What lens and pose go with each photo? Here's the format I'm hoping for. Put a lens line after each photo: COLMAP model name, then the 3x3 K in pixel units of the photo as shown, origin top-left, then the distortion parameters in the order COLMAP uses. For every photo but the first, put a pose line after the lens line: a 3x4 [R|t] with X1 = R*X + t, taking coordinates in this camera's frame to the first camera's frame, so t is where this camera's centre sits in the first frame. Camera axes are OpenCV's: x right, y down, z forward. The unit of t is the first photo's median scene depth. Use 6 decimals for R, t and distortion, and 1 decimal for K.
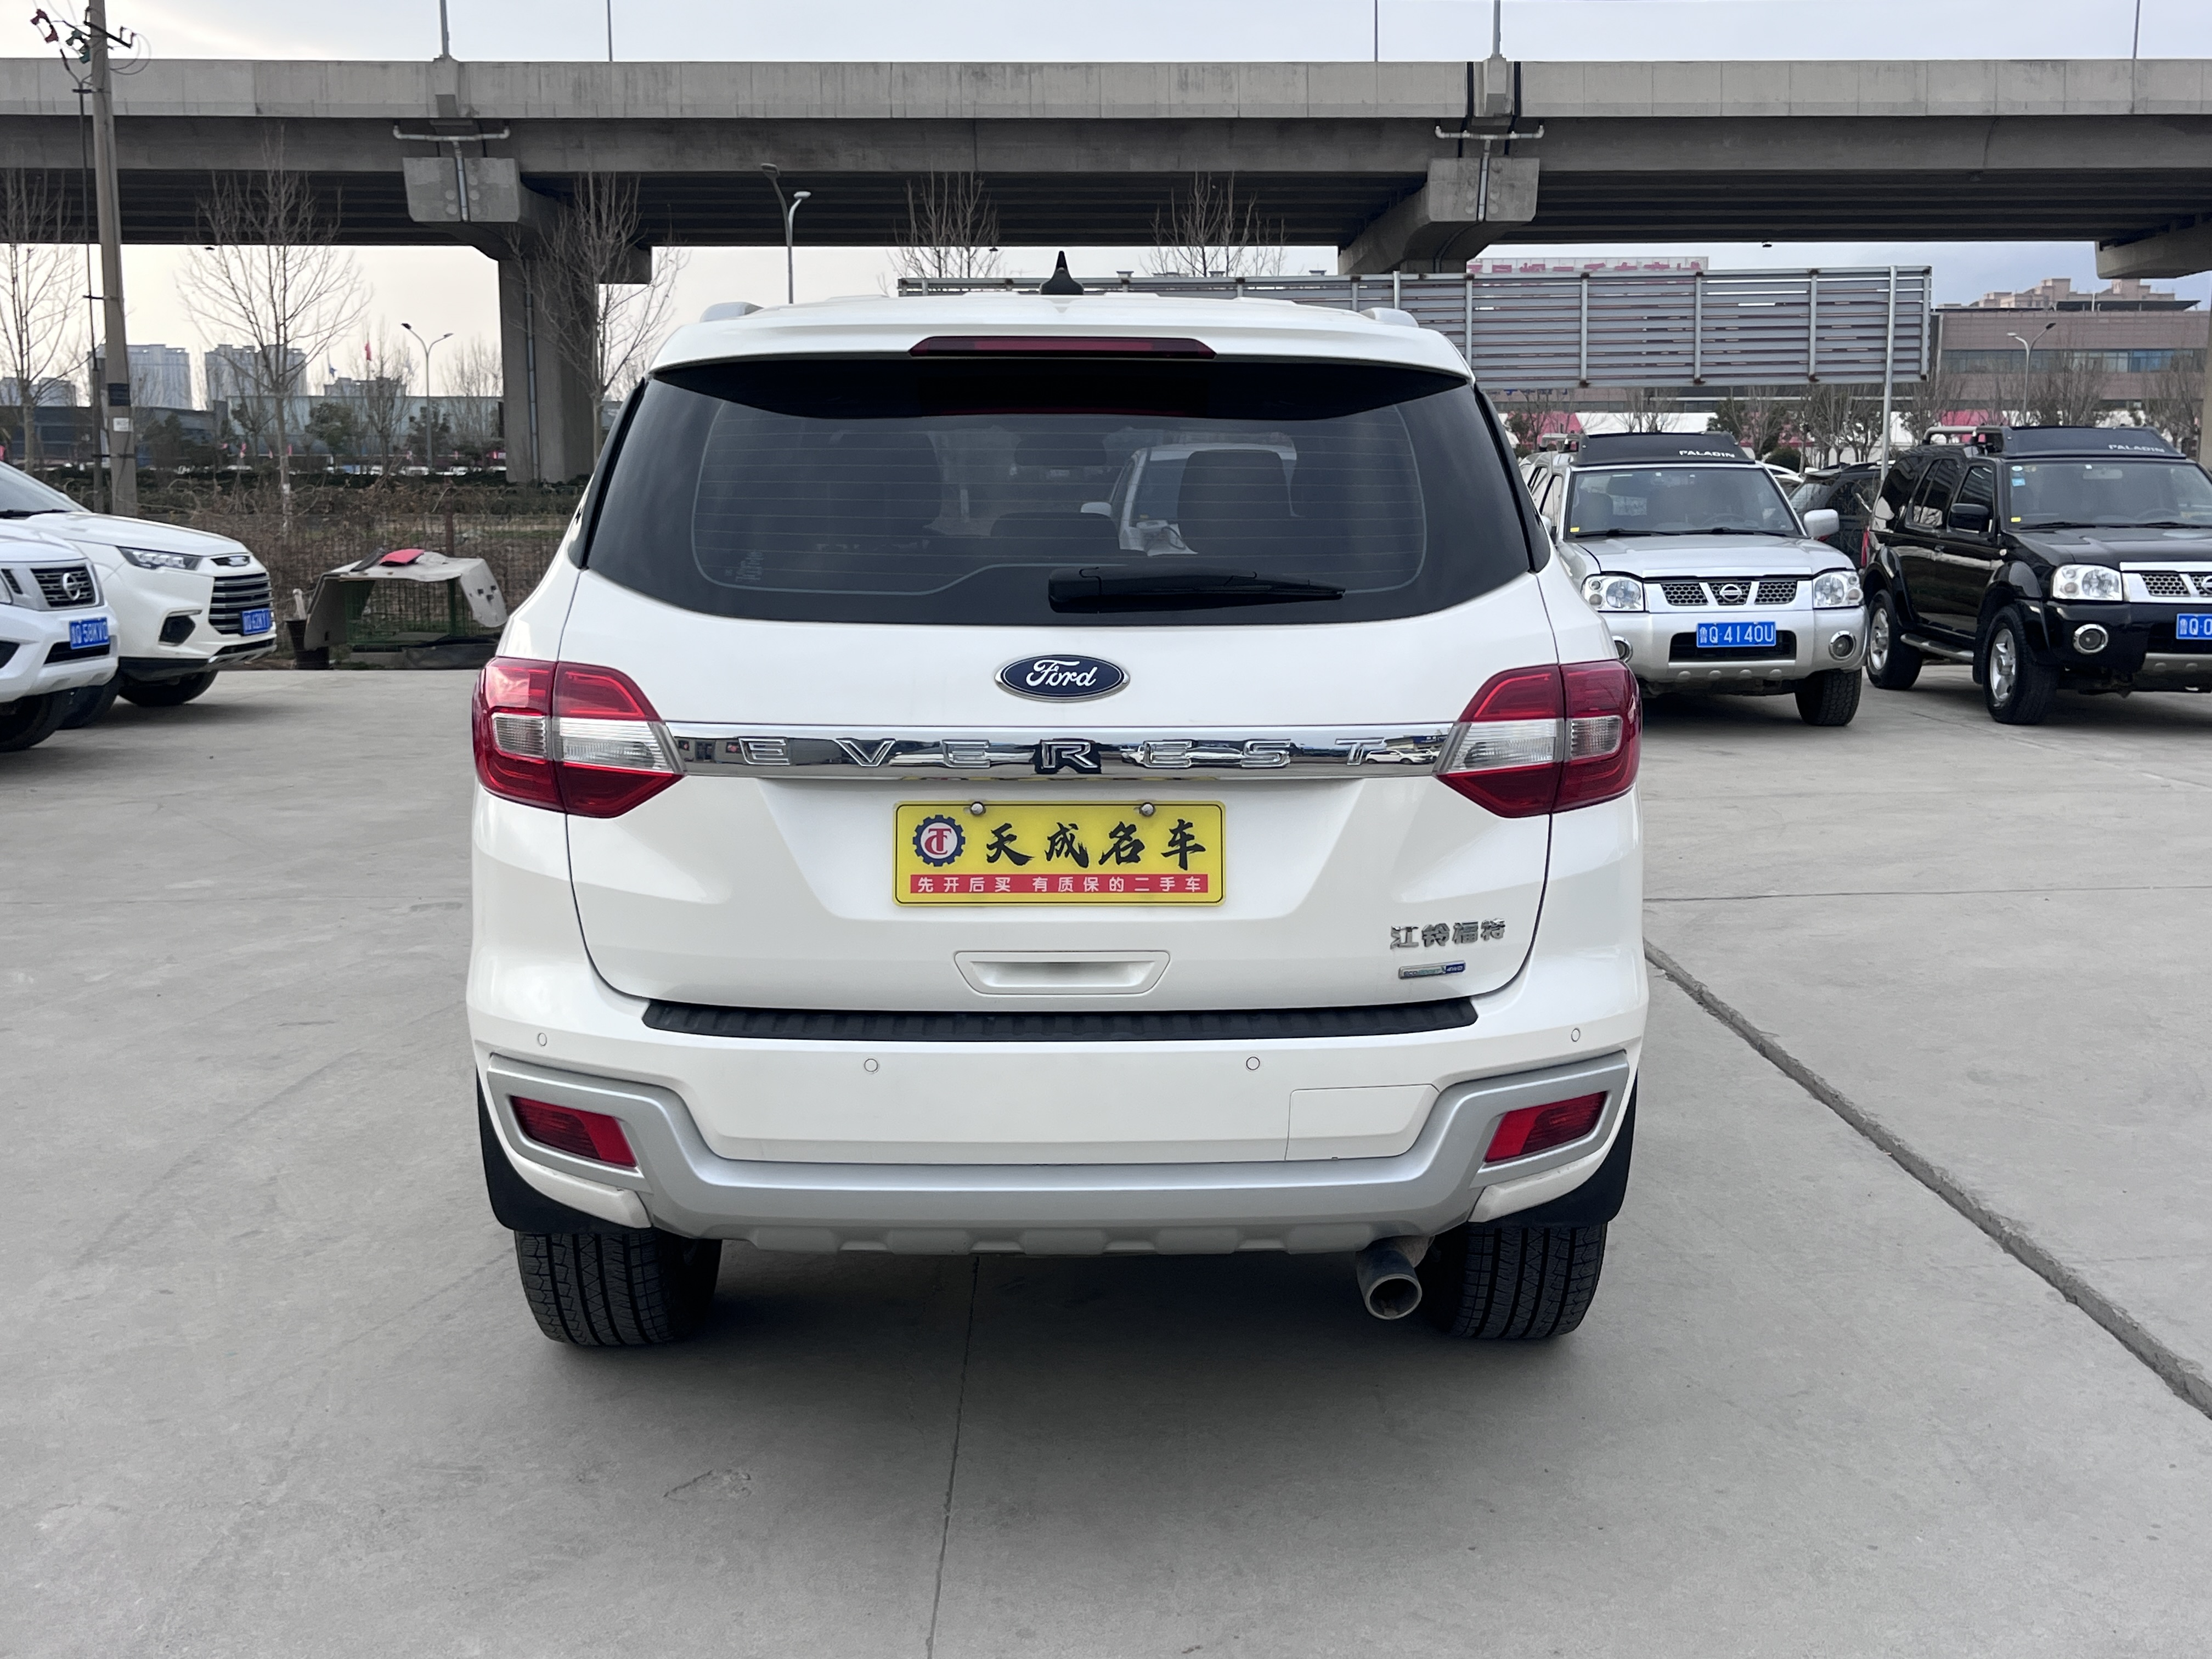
lens RADIAL K [[2302.0, 0, 1131.0], [0, 2302.0, 801.1], [0, 0, 1]] dist [0.023553, 0.004513]
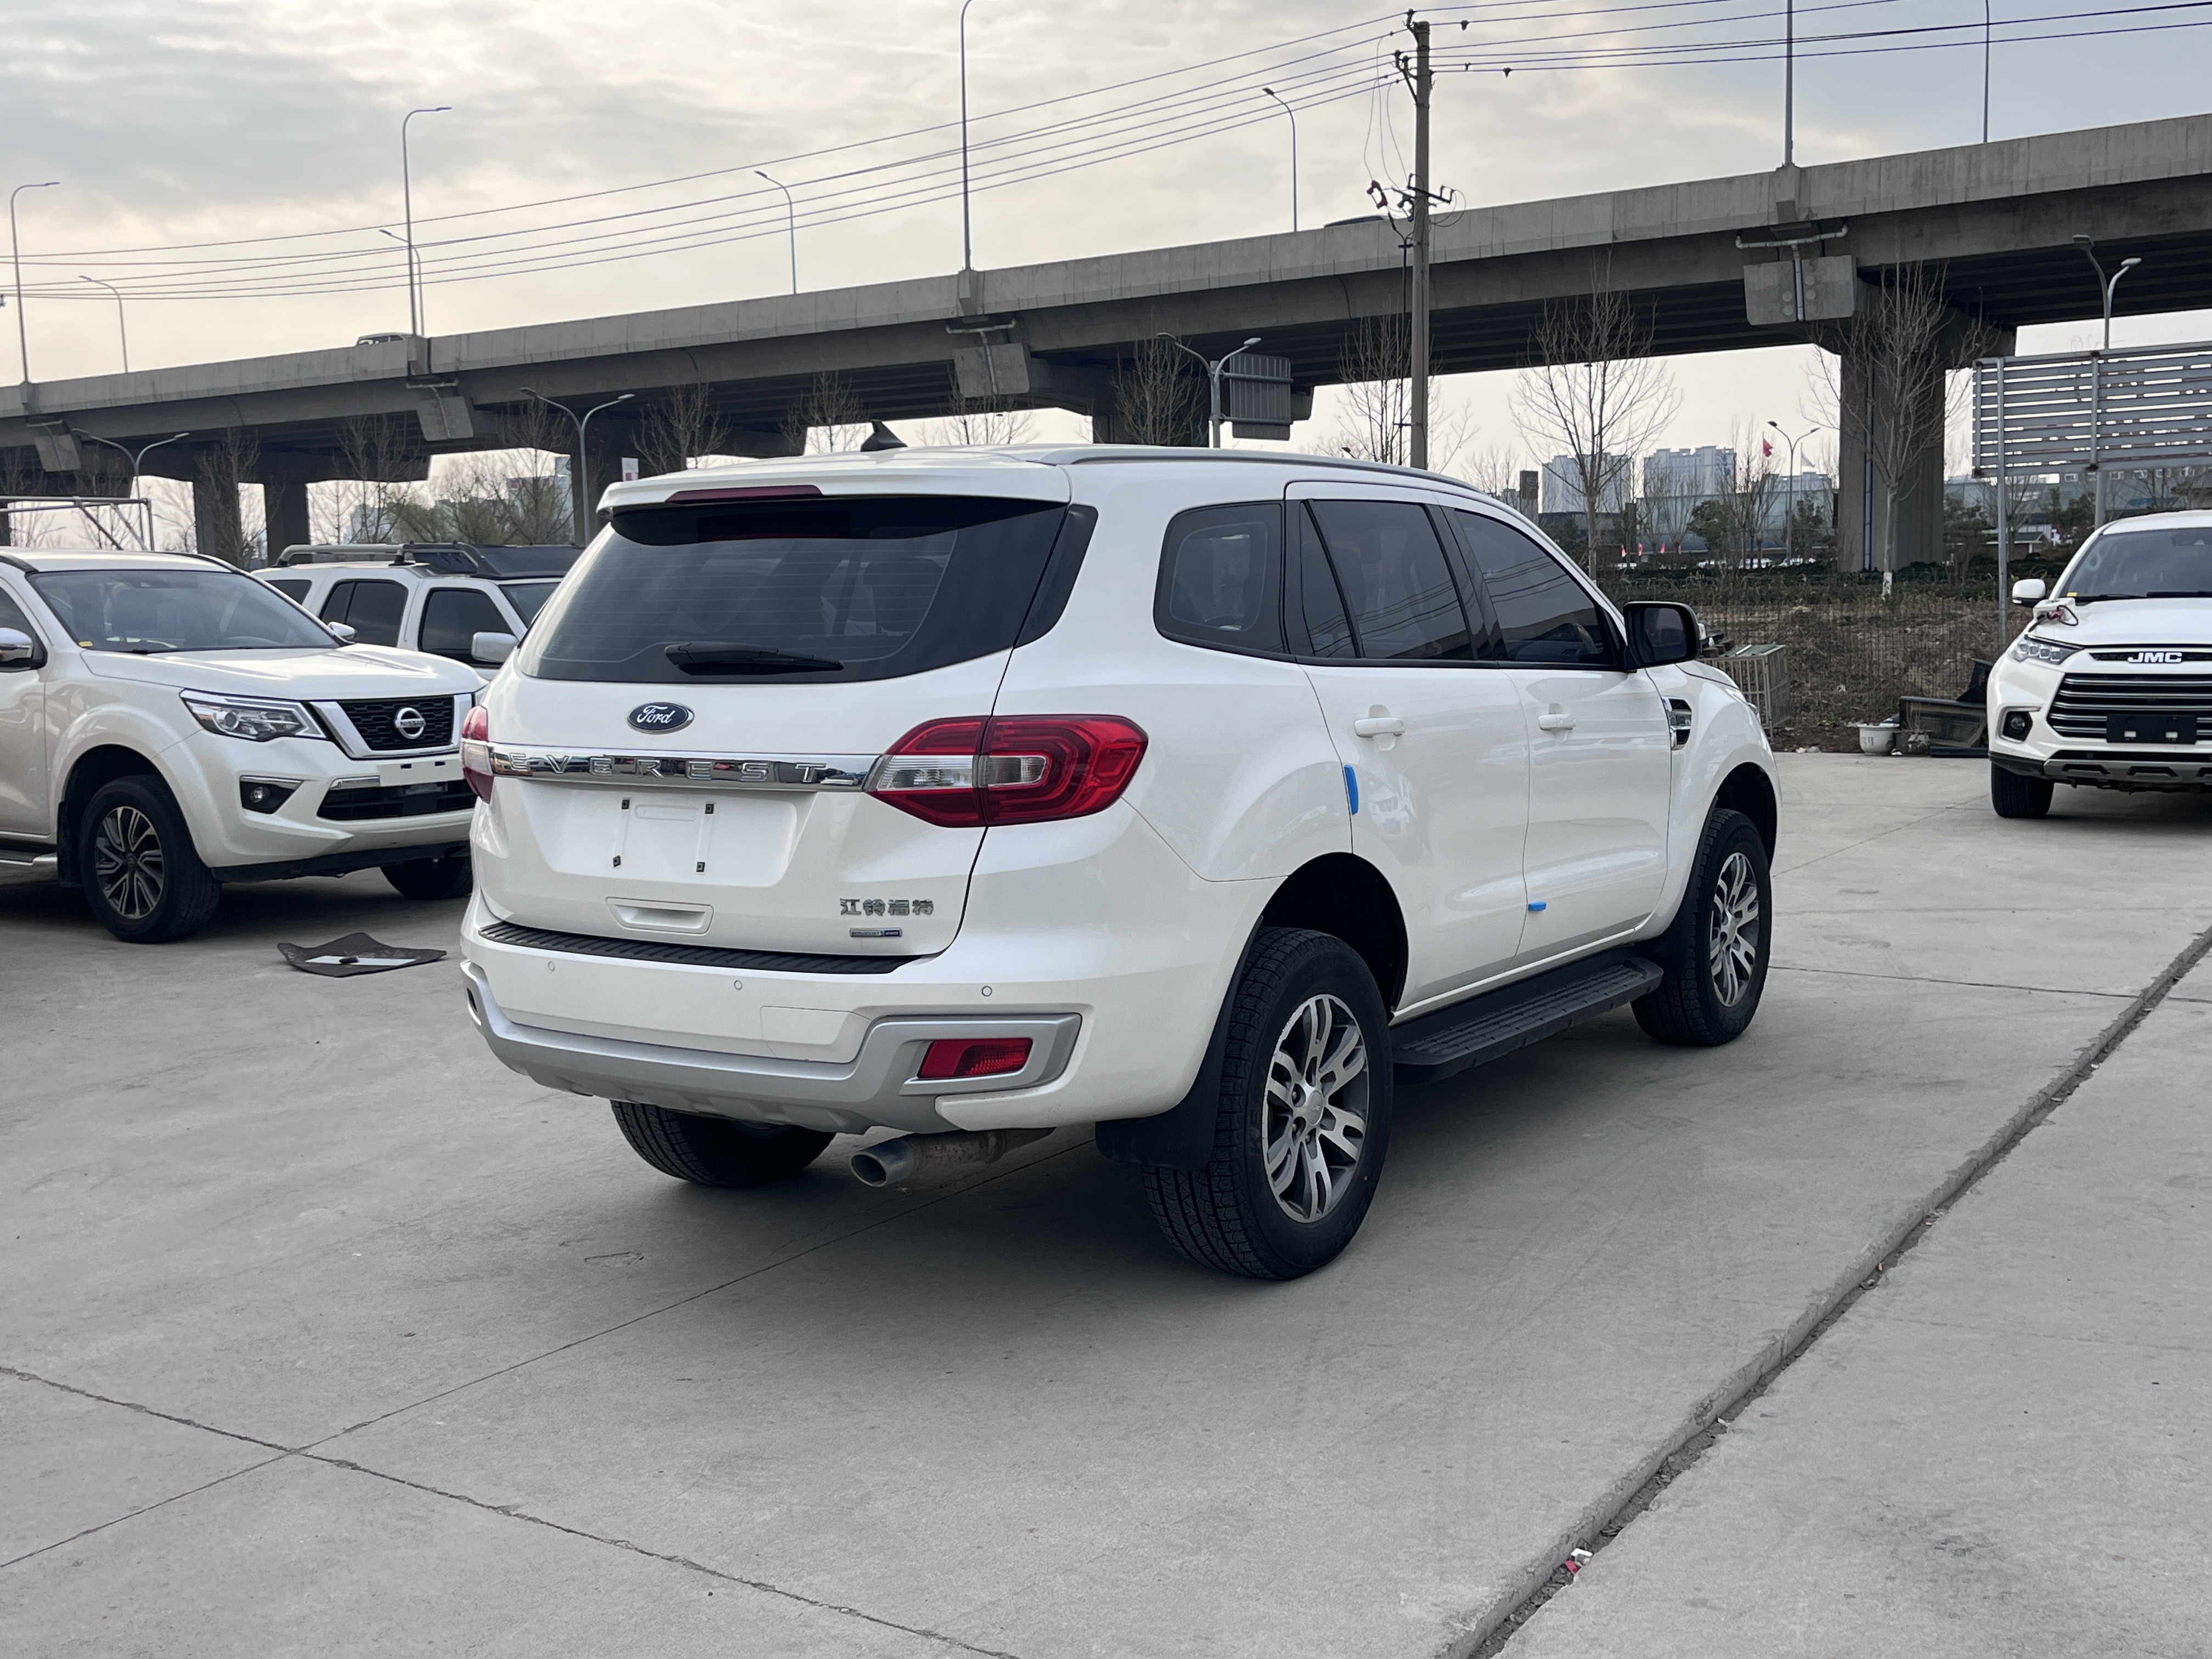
lens RADIAL K [[2254.7, 0, 1097.2], [0, 2254.7, 834.9], [0, 0, 1]] dist [0.040886, -0.029139]
pose [[0.821265, 0.041669, -0.569023, 0.231471], [-0.054435, 0.998502, -0.005445, 0.003282], [0.567944, 0.035446, 0.822304, -0.010330]]
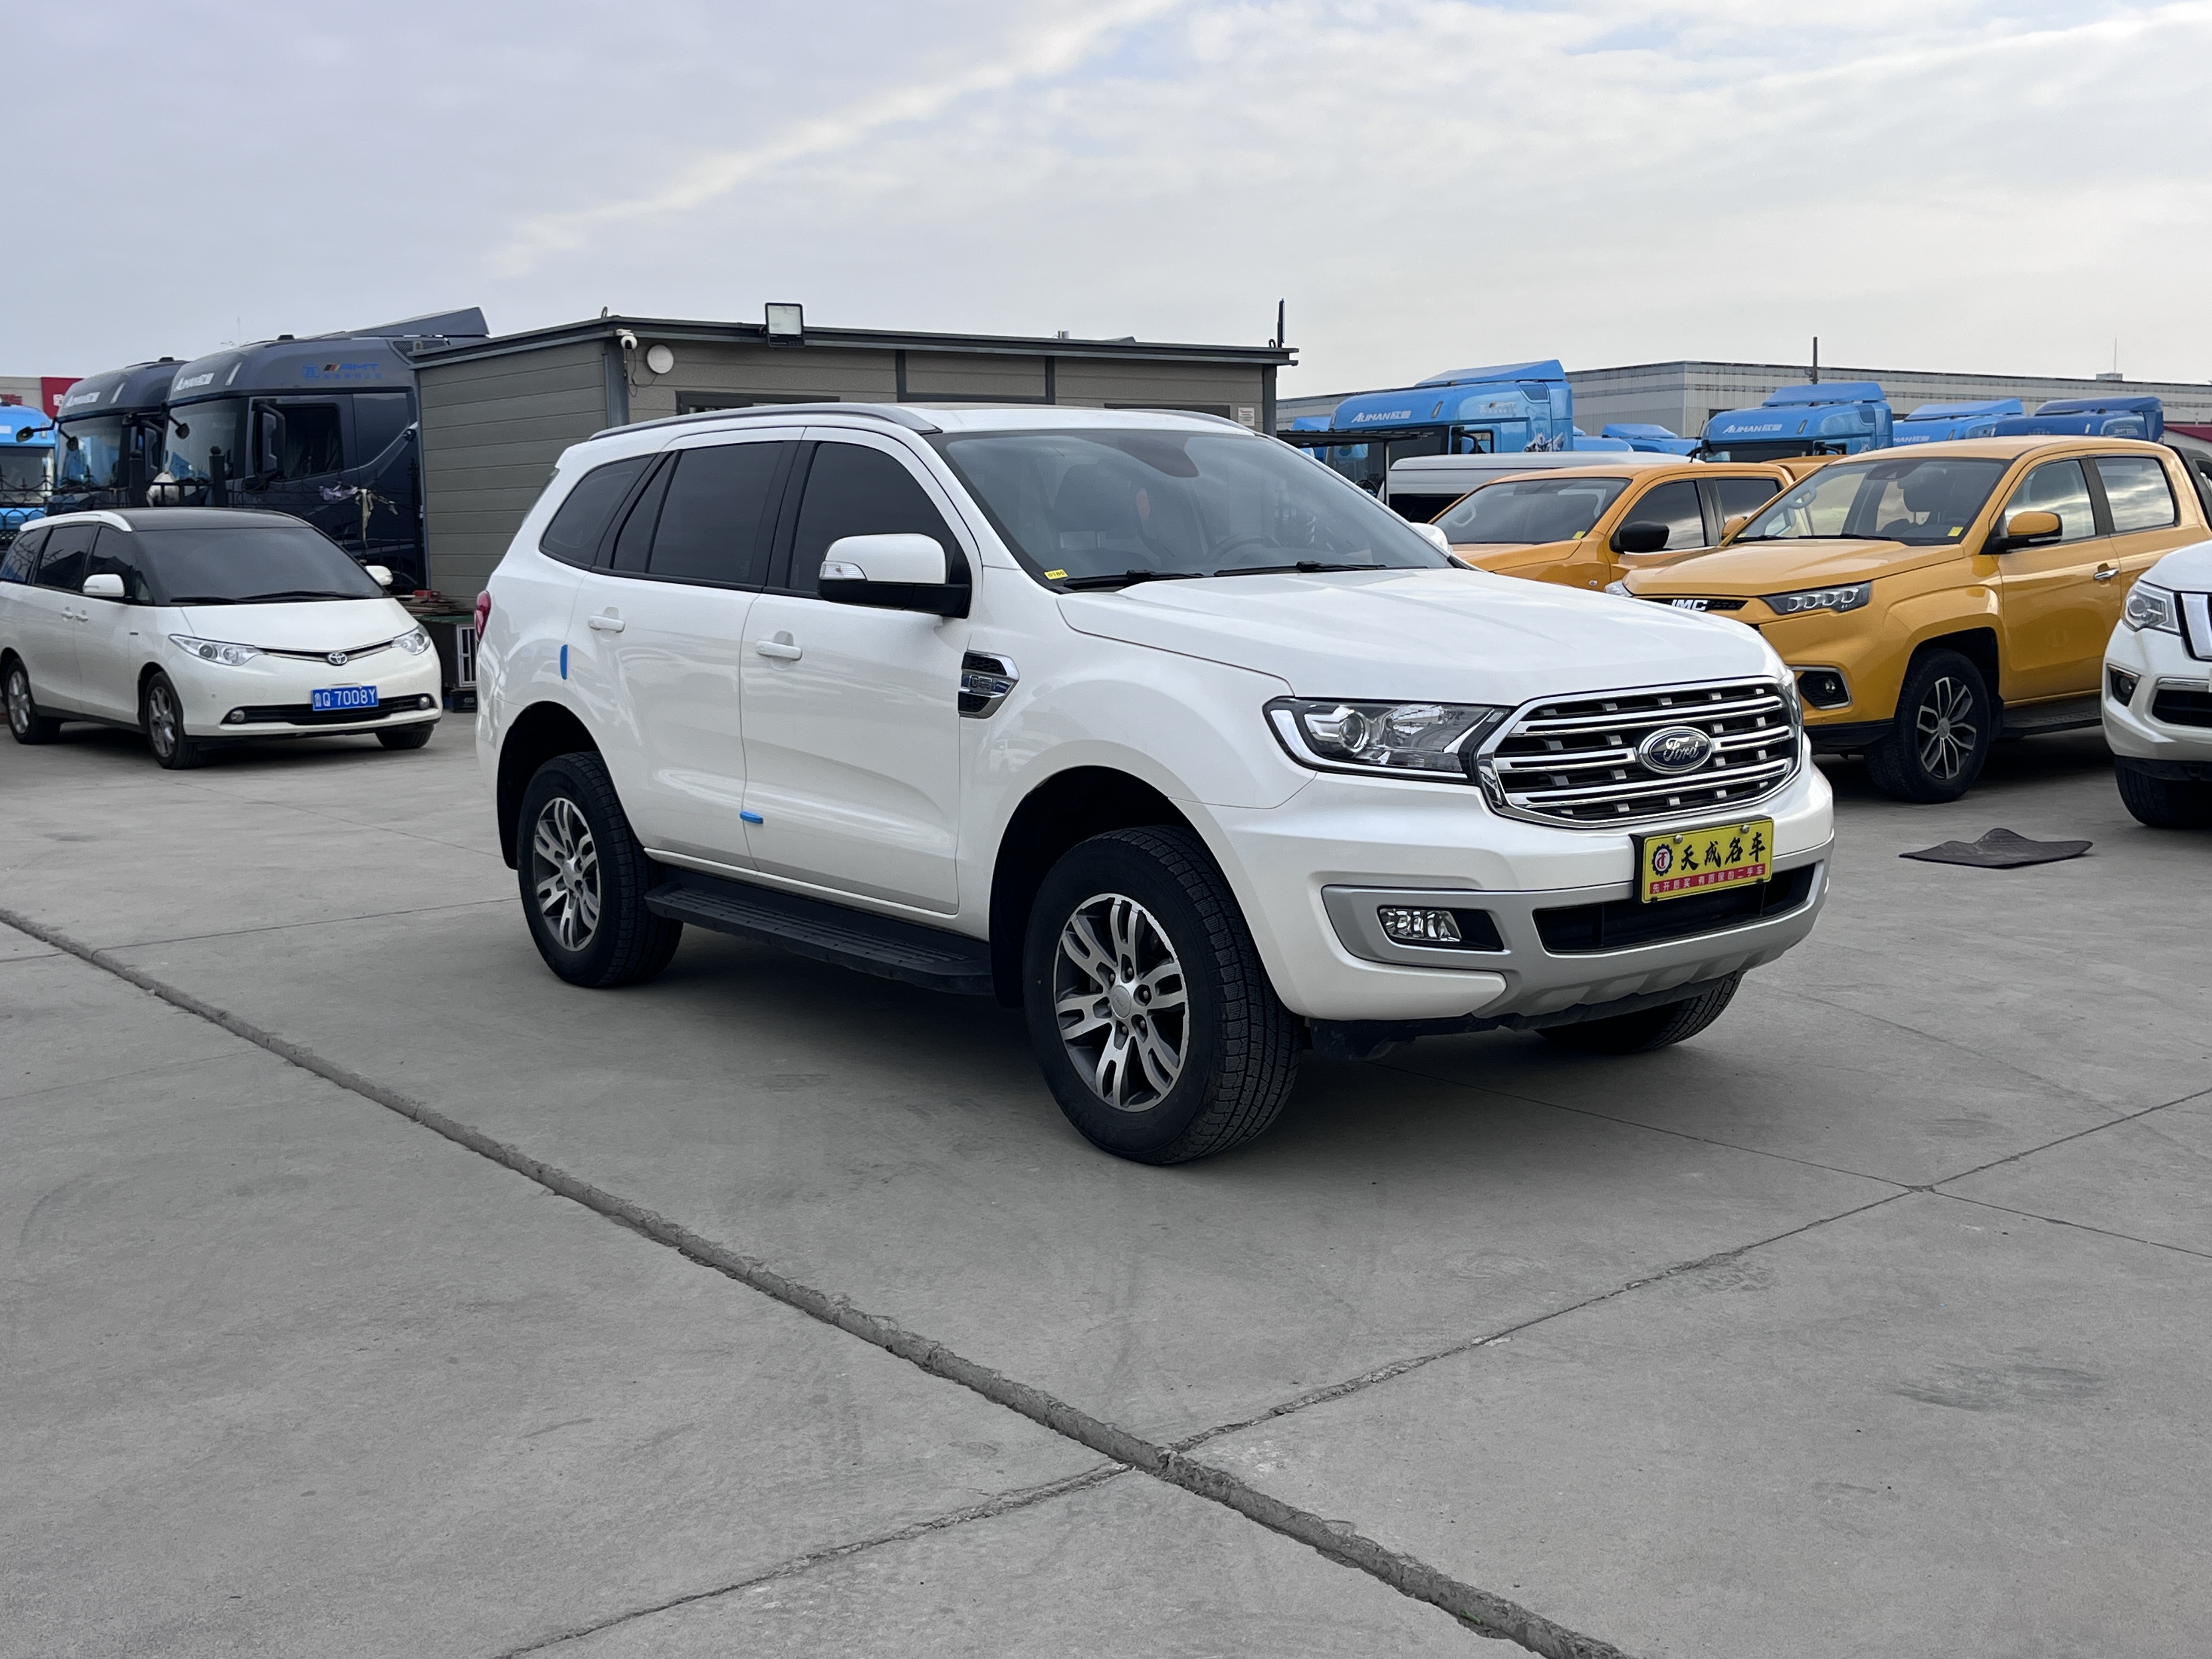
lens RADIAL K [[2284.7, 0, 1134.3], [0, 2284.7, 817.4], [0, 0, 1]] dist [0.049395, -0.050101]
pose [[-0.800385, 0.087270, -0.593101, 0.271118], [-0.061899, 0.972029, 0.226558, -0.102174], [0.596282, 0.218046, -0.772595, 0.812676]]
